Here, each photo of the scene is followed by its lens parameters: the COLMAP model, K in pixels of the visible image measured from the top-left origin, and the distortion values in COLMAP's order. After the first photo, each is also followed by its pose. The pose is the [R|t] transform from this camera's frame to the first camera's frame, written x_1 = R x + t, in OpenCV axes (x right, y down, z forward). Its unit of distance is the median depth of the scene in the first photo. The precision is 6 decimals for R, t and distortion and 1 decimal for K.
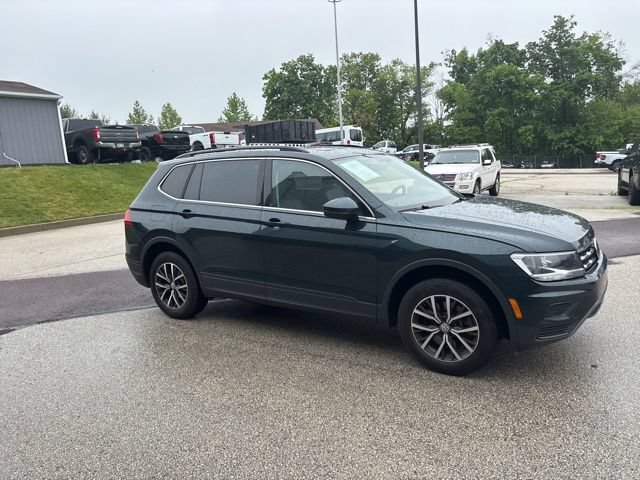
lens RADIAL K [[482.8, 0, 325.1], [0, 482.8, 234.0], [0, 0, 1]] dist [0.052755, -0.054677]
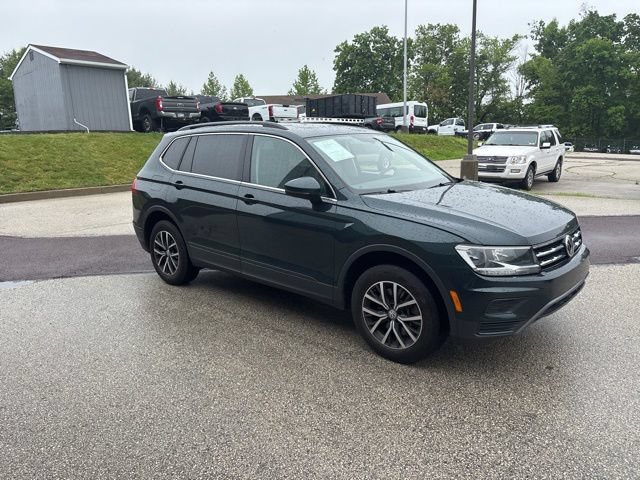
lens RADIAL K [[482.8, 0, 323.8], [0, 482.8, 239.5], [0, 0, 1]] dist [0.052755, -0.054677]
pose [[0.988562, 0.066178, -0.135519, 0.033181], [-0.057853, 0.996241, 0.064481, -0.002037], [0.139277, -0.055904, 0.988674, 0.002199]]
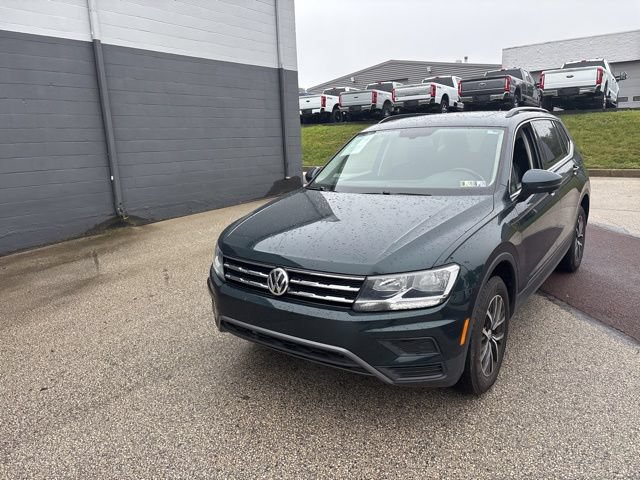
lens RADIAL K [[482.8, 0, 323.4], [0, 482.8, 230.3], [0, 0, 1]] dist [0.052755, -0.054677]
pose [[-0.055762, 0.257912, -0.964558, 0.189298], [-0.110685, 0.958510, 0.262694, -0.037311], [0.992290, 0.121410, -0.024902, 0.163488]]
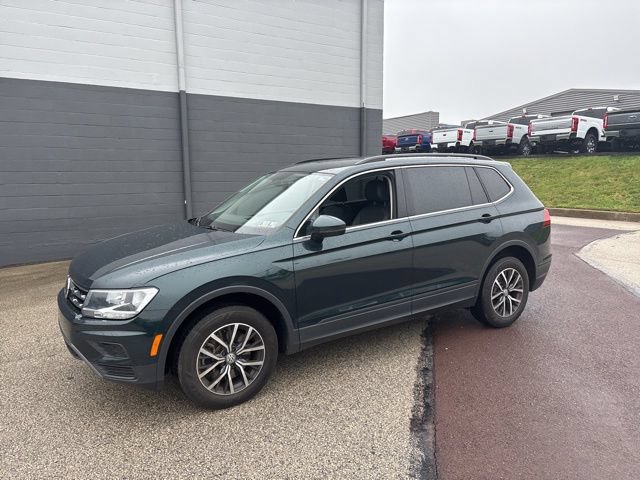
lens RADIAL K [[482.8, 0, 323.7], [0, 482.8, 233.2], [0, 0, 1]] dist [0.052755, -0.054677]
pose [[-0.412893, 0.186029, -0.891579, 0.180685], [-0.101115, 0.963504, 0.247863, -0.055152], [0.905149, 0.192493, -0.379013, 0.273613]]
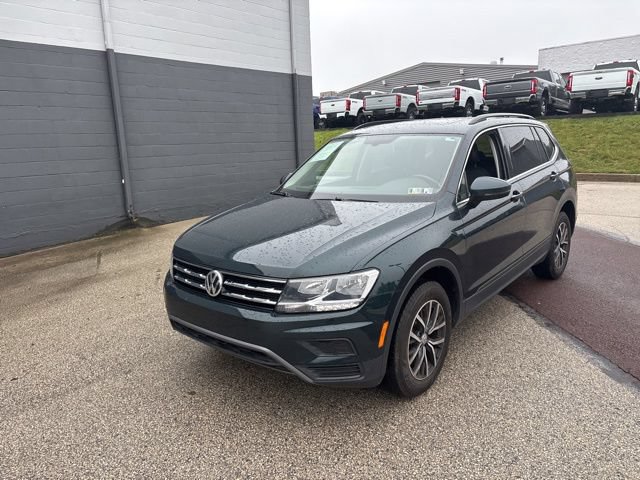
lens RADIAL K [[482.8, 0, 325.7], [0, 482.8, 233.4], [0, 0, 1]] dist [0.052755, -0.054677]
pose [[-0.122952, 0.256953, -0.958571, 0.191353], [-0.104075, 0.957235, 0.269944, -0.041503], [0.986940, 0.132953, -0.090952, 0.187655]]
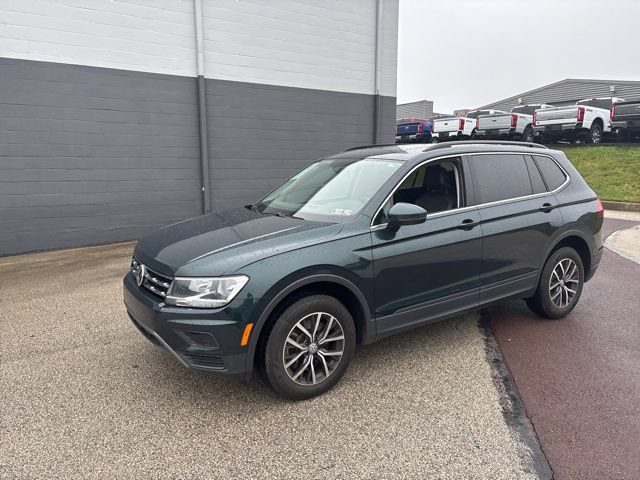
lens RADIAL K [[482.8, 0, 314.7], [0, 482.8, 228.9], [0, 0, 1]] dist [0.052755, -0.054677]
pose [[-0.408384, 0.195716, -0.891582, 0.188677], [-0.110807, 0.958891, 0.261246, -0.051242], [0.906060, 0.205482, -0.369910, 0.248023]]
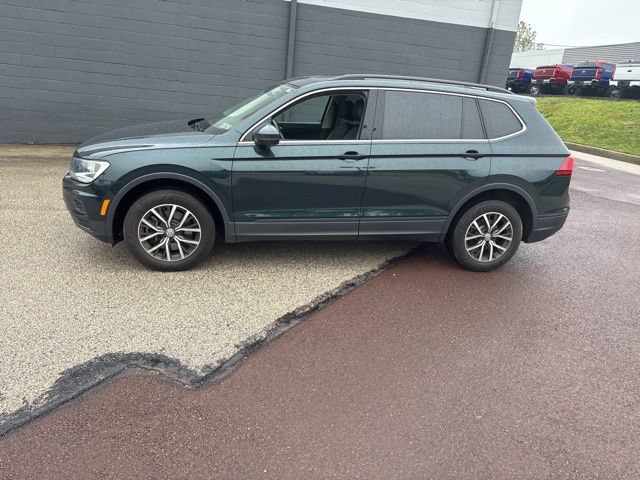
lens RADIAL K [[482.8, 0, 316.4], [0, 482.8, 235.0], [0, 0, 1]] dist [0.052755, -0.054677]
pose [[-0.713918, 0.208556, -0.668450, 0.151278], [-0.148615, 0.887739, 0.435698, -0.063453], [0.684277, 0.410394, -0.602778, 0.338910]]
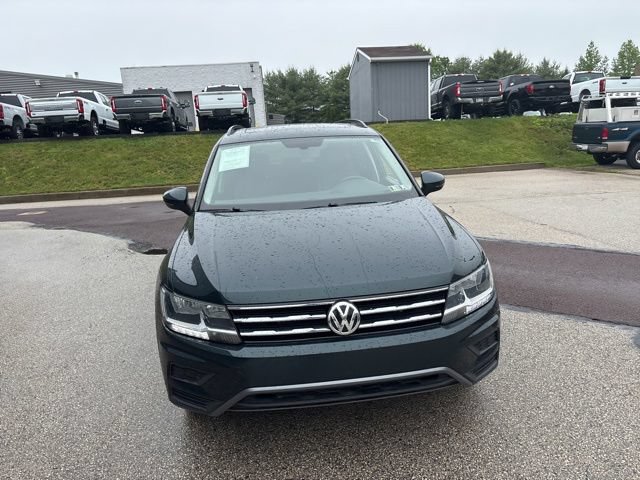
lens RADIAL K [[482.8, 0, 325.1], [0, 482.8, 240.5], [0, 0, 1]] dist [0.052755, -0.054677]
pose [[0.641763, 0.188259, -0.743437, 0.148076], [-0.101429, 0.981722, 0.161041, -0.024209], [0.760166, -0.027944, 0.649127, 0.089477]]
